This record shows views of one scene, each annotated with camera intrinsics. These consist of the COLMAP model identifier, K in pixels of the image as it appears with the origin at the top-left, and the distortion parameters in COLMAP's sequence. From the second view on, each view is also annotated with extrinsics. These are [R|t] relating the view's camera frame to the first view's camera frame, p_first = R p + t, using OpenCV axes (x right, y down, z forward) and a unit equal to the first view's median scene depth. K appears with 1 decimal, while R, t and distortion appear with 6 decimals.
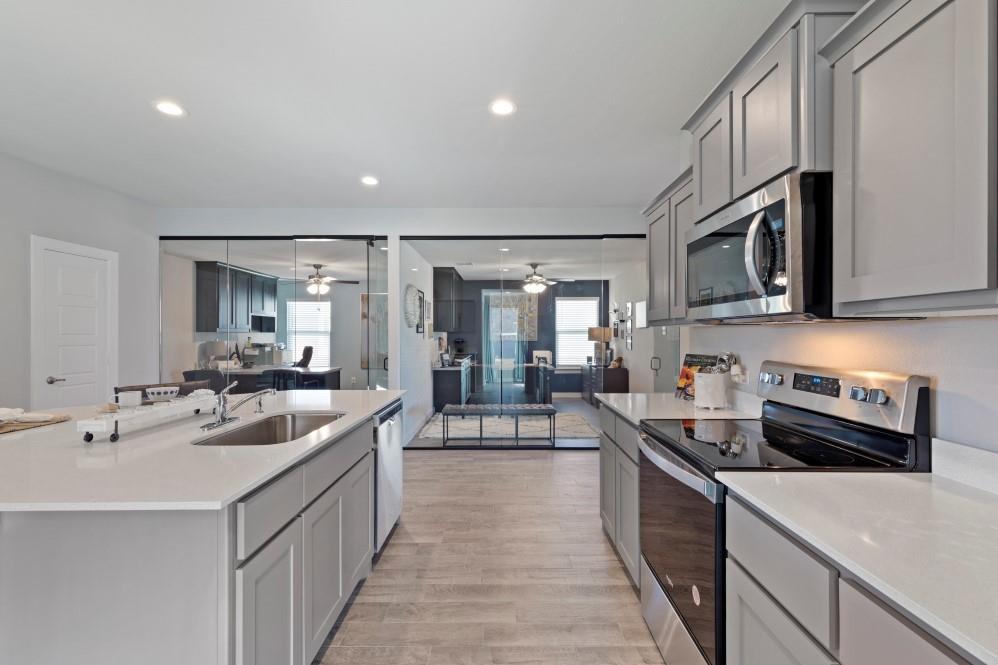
lens RADIAL K [[447.3, 0, 501.6], [0, 447.3, 336.4], [0, 0, 1]] dist [-0.002440, 0.001365]
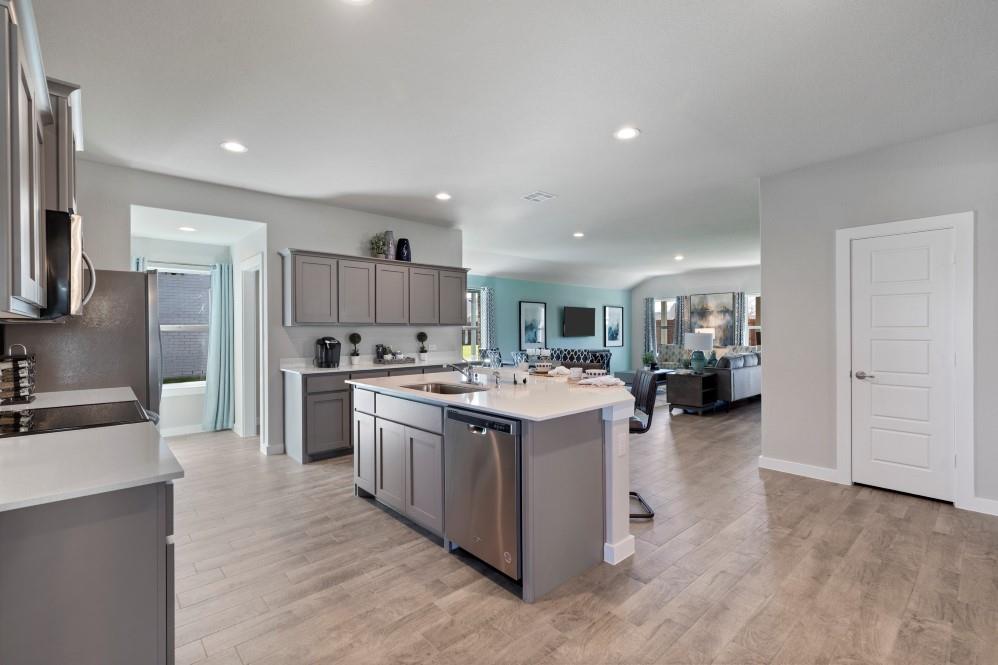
lens RADIAL K [[447.3, 0, 495.1], [0, 447.3, 330.5], [0, 0, 1]] dist [-0.002440, 0.001365]
pose [[-0.745131, 0.007075, -0.666881, 0.330991], [0.004546, 0.999974, 0.005530, -0.007357], [0.666903, 0.001089, -0.745144, 1.855716]]
